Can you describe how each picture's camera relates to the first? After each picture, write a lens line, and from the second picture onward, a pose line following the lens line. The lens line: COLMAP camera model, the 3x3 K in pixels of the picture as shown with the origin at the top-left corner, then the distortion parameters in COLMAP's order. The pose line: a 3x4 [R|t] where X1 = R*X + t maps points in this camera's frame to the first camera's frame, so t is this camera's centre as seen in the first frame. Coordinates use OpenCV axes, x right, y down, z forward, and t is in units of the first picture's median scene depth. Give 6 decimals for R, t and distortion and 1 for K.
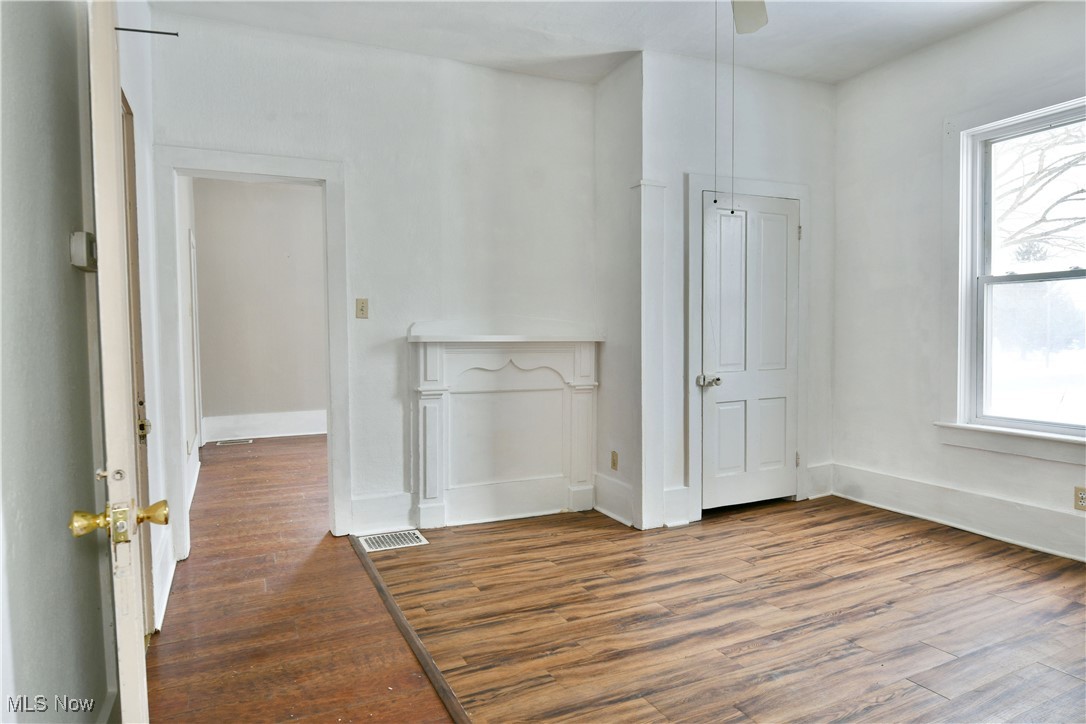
lens RADIAL K [[661.0, 0, 558.9], [0, 661.0, 358.9], [0, 0, 1]] dist [-0.003280, -0.005613]
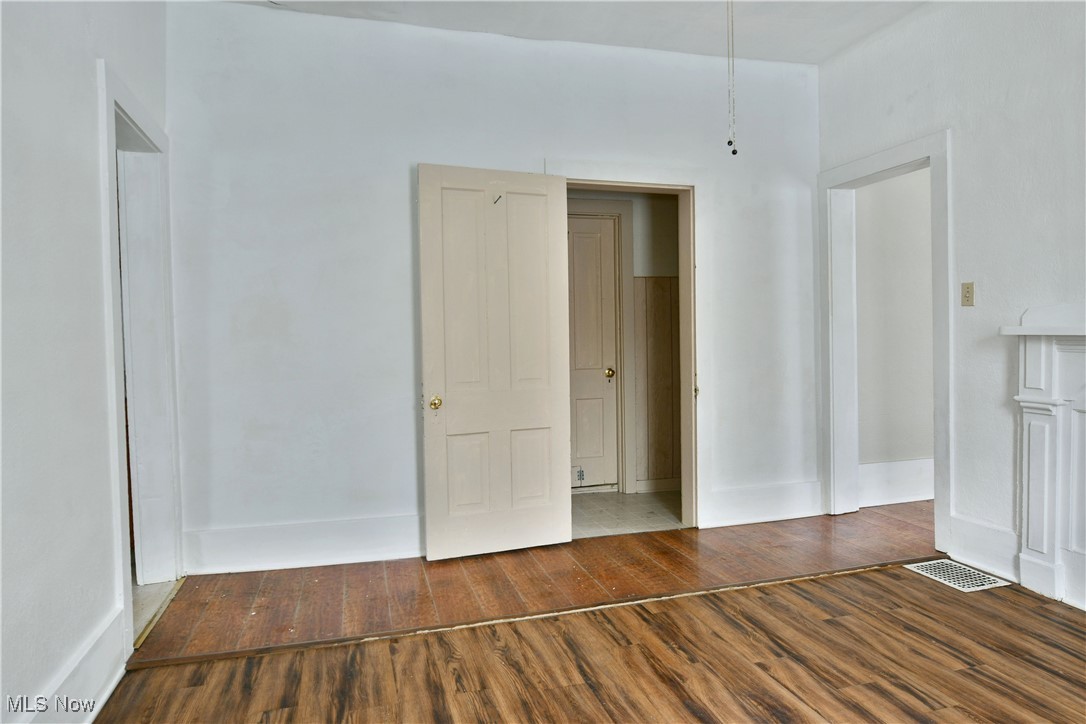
lens RADIAL K [[661.0, 0, 515.7], [0, 661.0, 350.4], [0, 0, 1]] dist [-0.003280, -0.005613]
pose [[-0.186066, 0.038819, -0.981770, 0.699473], [-0.016915, 0.998945, 0.042703, -0.034120], [0.982392, 0.024552, -0.185213, 0.649659]]
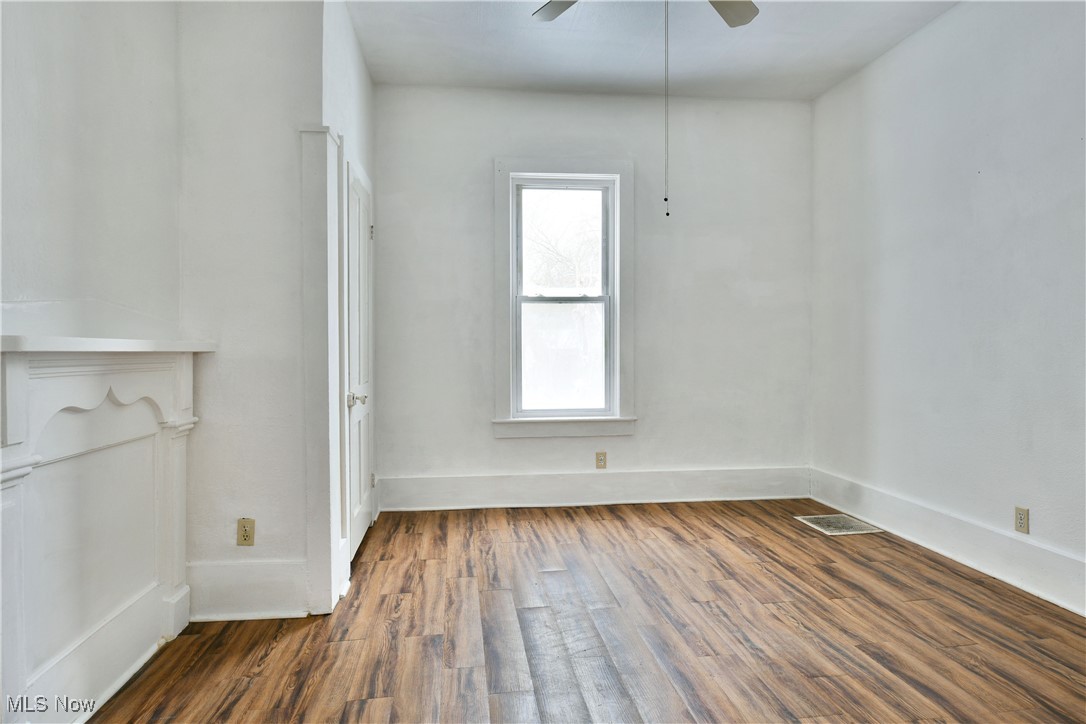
lens RADIAL K [[661.0, 0, 518.9], [0, 661.0, 353.4], [0, 0, 1]] dist [-0.003280, -0.005613]
pose [[0.334047, -0.007749, 0.942525, -0.541444], [0.038441, 0.999246, -0.005409, -0.012232], [-0.941772, 0.038038, 0.334093, 0.630985]]
